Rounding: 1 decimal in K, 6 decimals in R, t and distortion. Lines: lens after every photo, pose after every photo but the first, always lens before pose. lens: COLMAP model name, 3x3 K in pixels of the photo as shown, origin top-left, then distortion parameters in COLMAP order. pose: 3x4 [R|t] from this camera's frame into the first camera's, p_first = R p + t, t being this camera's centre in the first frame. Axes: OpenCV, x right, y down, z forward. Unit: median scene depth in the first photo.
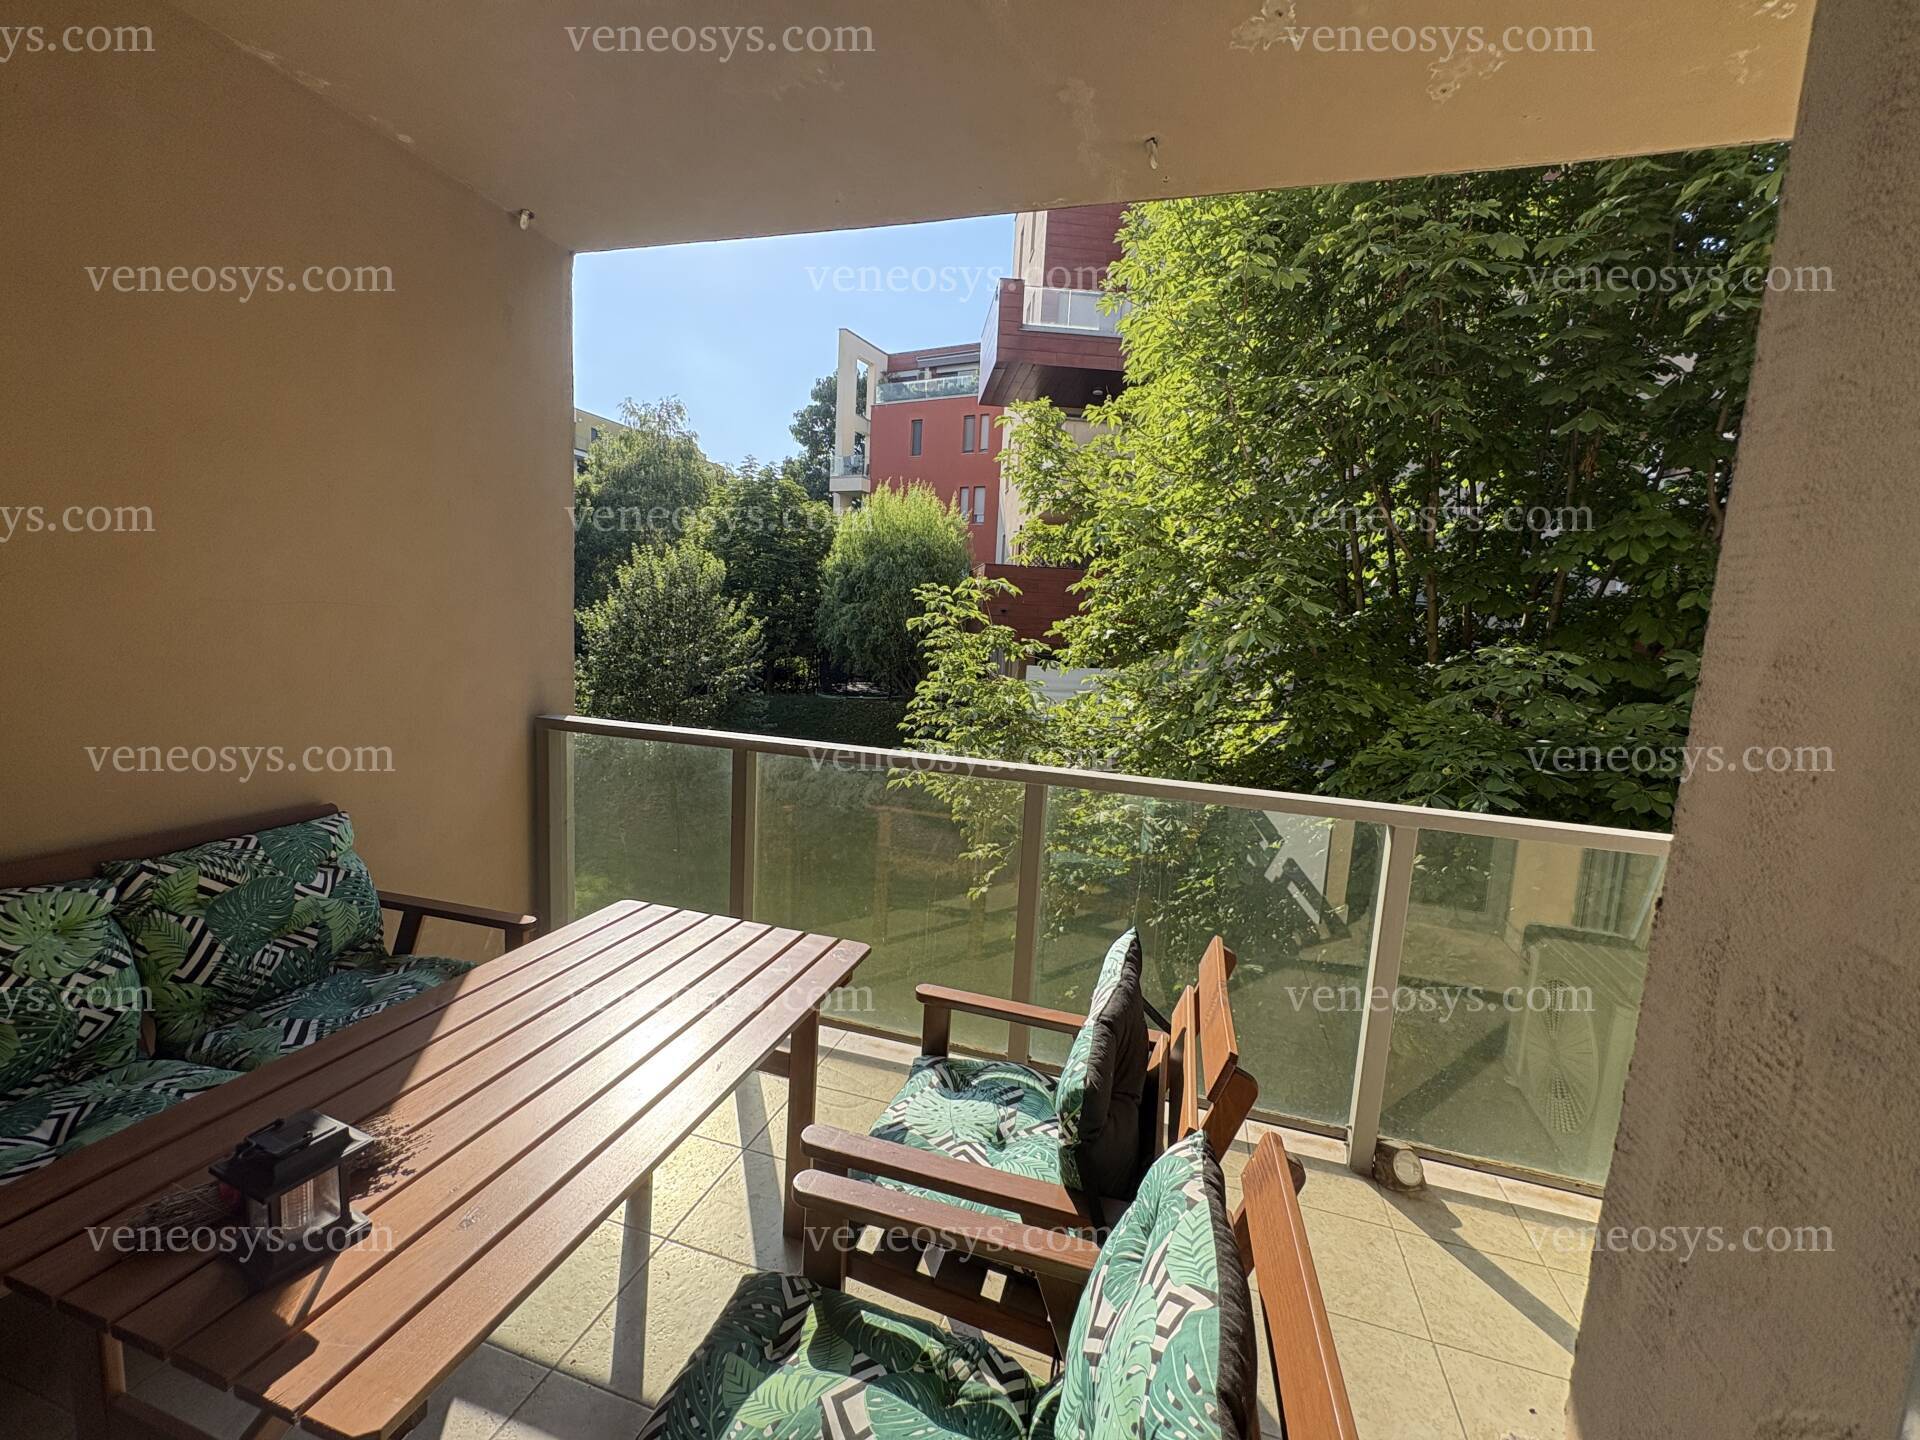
lens RADIAL K [[773.1, 0, 956.7], [0, 773.1, 714.5], [0, 0, 1]] dist [-0.001799, 0.000074]
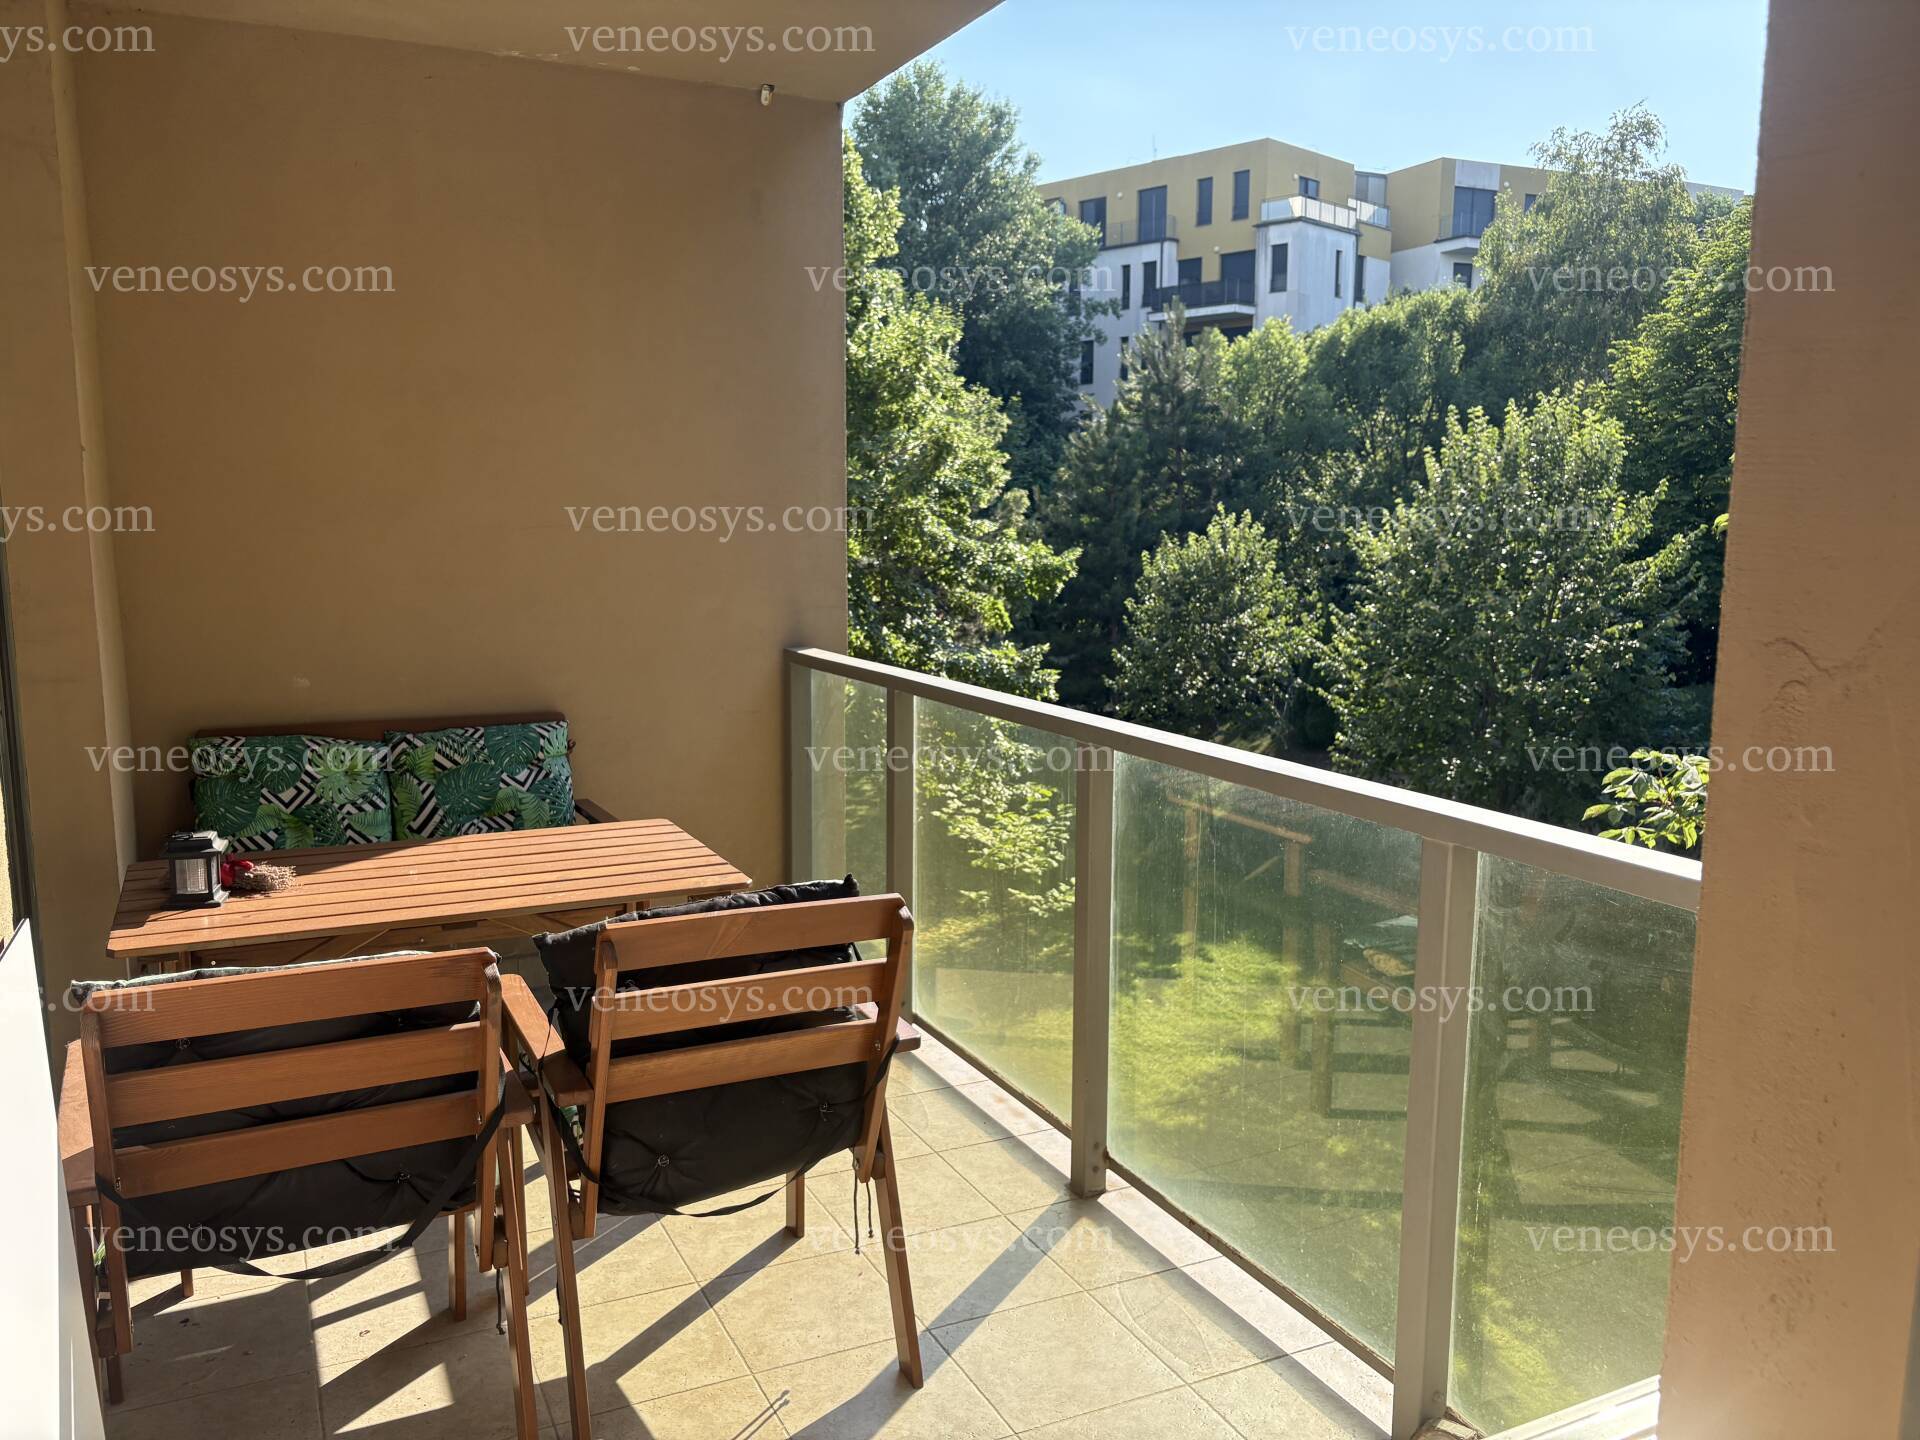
lens RADIAL K [[1486.4, 0, 962.0], [0, 1486.4, 726.7], [0, 0, 1]] dist [0.024973, -0.000655]
pose [[0.676717, 0.058528, -0.733913, 1.263905], [-0.058849, 0.997946, 0.025322, 0.055681], [0.733887, 0.026055, 0.678771, -0.002100]]
